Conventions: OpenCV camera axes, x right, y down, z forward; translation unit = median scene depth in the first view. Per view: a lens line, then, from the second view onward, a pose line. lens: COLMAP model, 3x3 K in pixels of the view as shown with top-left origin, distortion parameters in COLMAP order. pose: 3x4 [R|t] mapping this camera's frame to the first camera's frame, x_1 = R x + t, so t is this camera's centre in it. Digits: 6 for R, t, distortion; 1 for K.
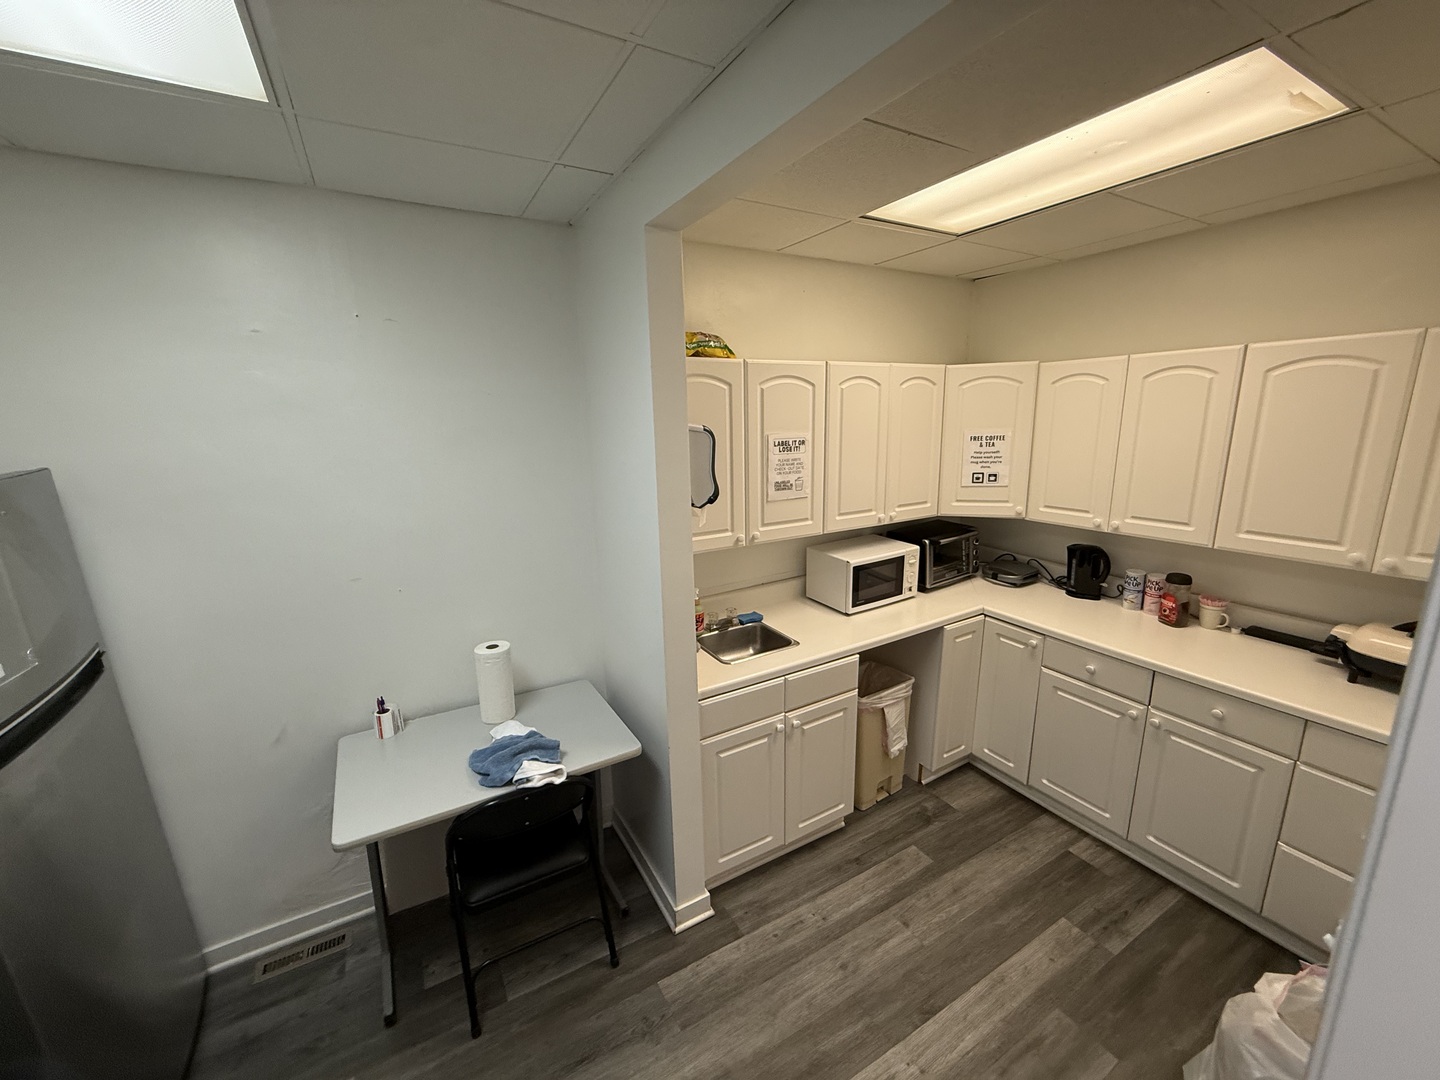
lens RADIAL K [[575.6, 0, 715.9], [0, 575.6, 546.8], [0, 0, 1]] dist [-0.001360, 0.000163]
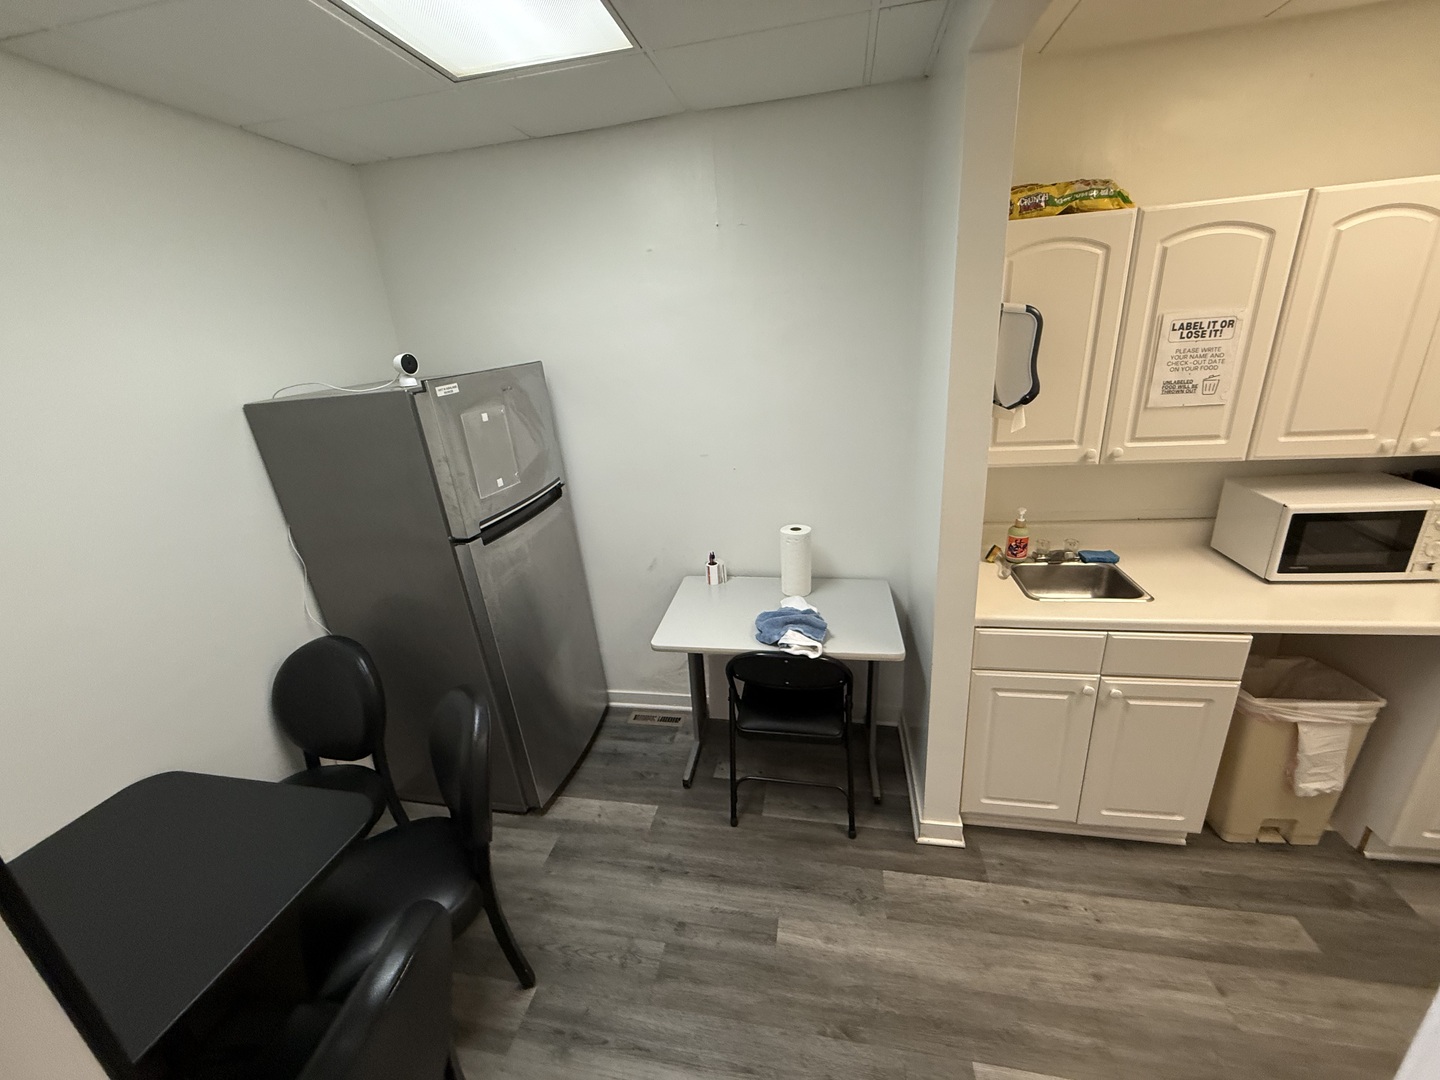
lens RADIAL K [[575.6, 0, 714.8], [0, 575.6, 546.8], [0, 0, 1]] dist [-0.001360, 0.000163]
pose [[0.754864, 0.195994, -0.625913, 0.194987], [-0.094270, 0.976821, 0.192183, 0.008384], [0.649071, -0.086067, 0.755843, 0.056301]]
